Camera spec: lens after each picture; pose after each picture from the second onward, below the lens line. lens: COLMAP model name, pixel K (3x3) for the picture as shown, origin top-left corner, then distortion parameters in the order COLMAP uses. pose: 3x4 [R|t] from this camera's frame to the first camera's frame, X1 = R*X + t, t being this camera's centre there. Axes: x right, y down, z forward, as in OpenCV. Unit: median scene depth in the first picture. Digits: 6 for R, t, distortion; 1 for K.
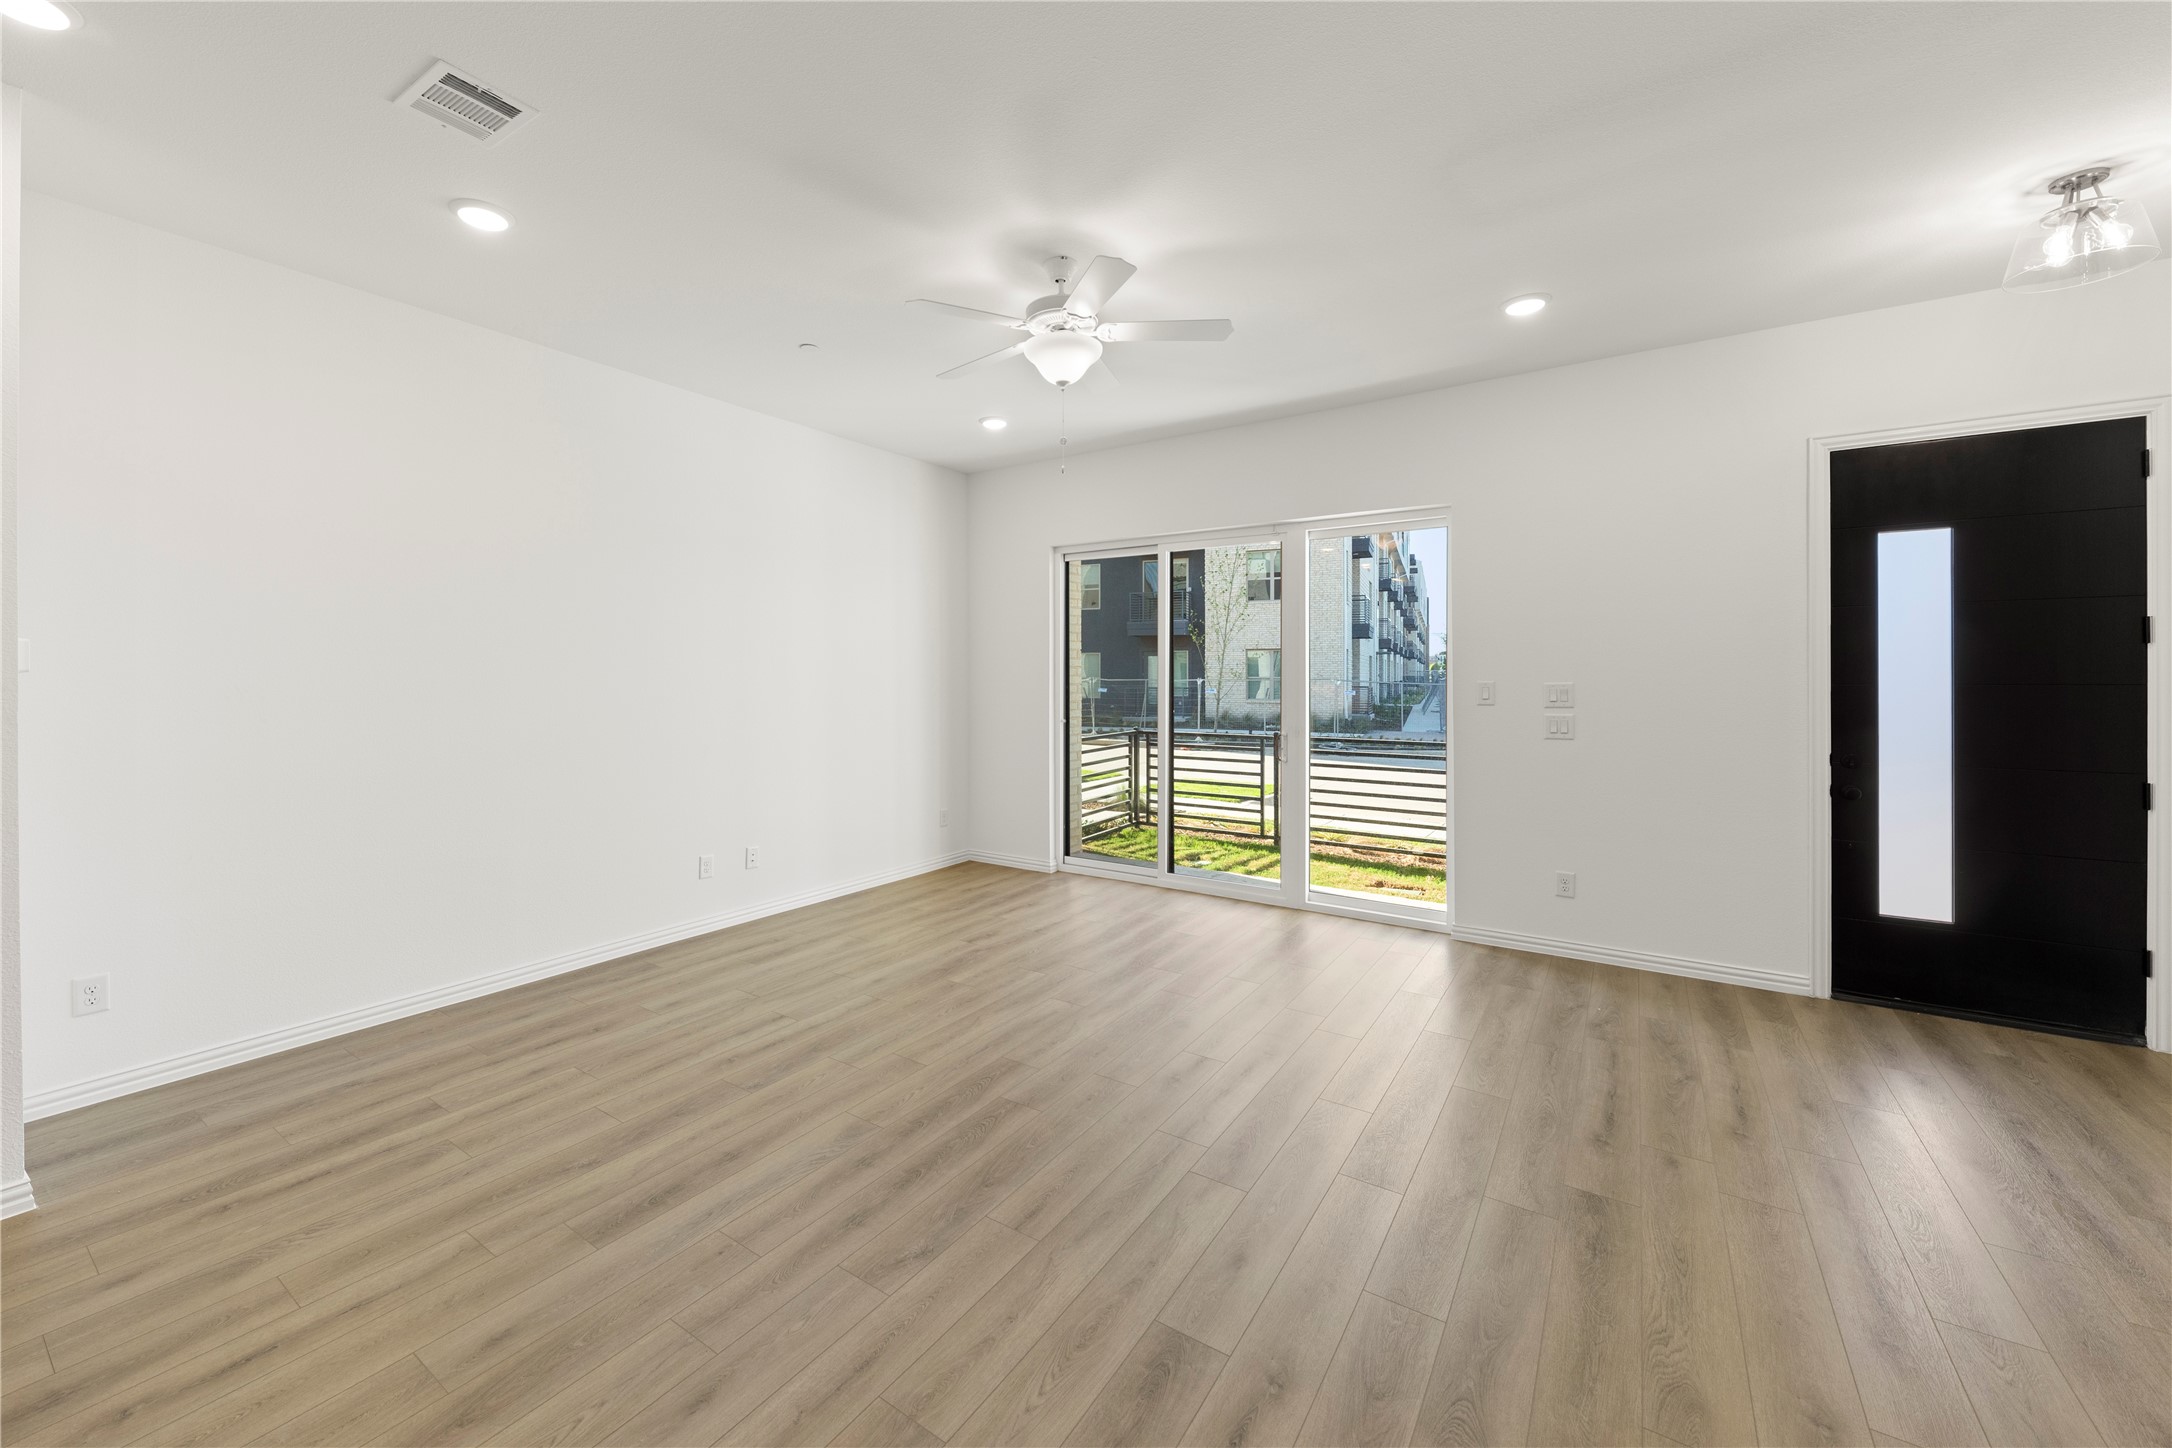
lens RADIAL K [[816.9, 0, 1104.3], [0, 816.9, 675.4], [0, 0, 1]] dist [-0.000315, -0.000027]
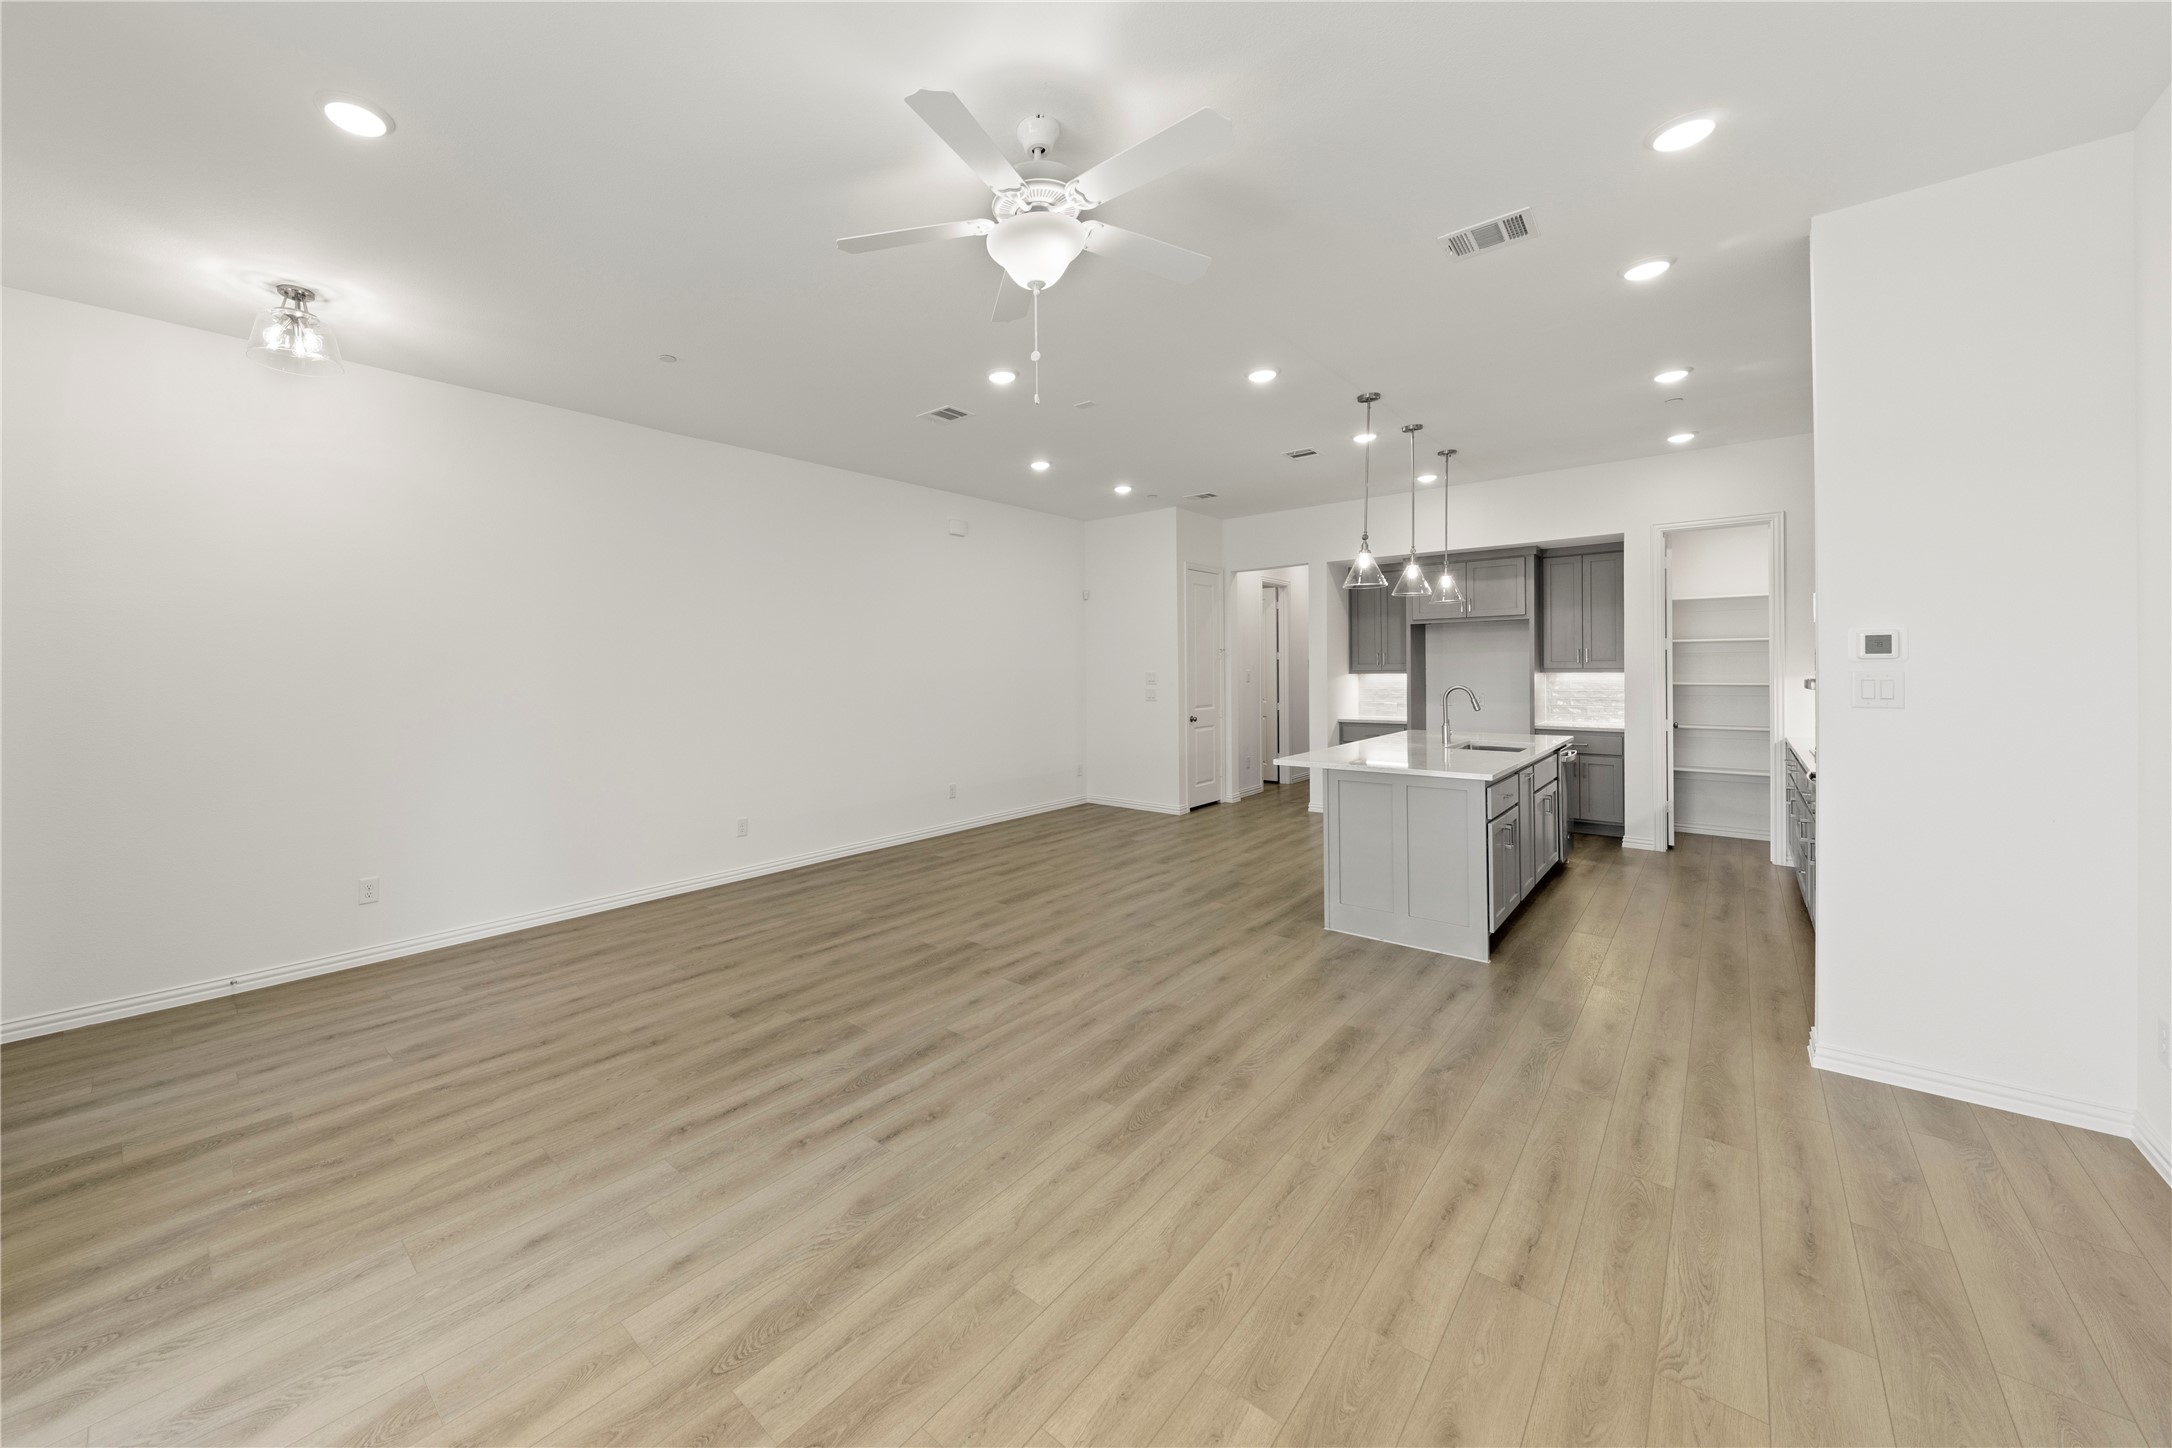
lens RADIAL K [[816.9, 0, 1077.9], [0, 816.9, 670.8], [0, 0, 1]] dist [-0.000315, -0.000027]
pose [[-0.994341, 0.011740, 0.105583, -0.205128], [0.012165, 0.999920, 0.003389, -0.023964], [-0.105535, 0.004654, -0.994405, 2.123070]]
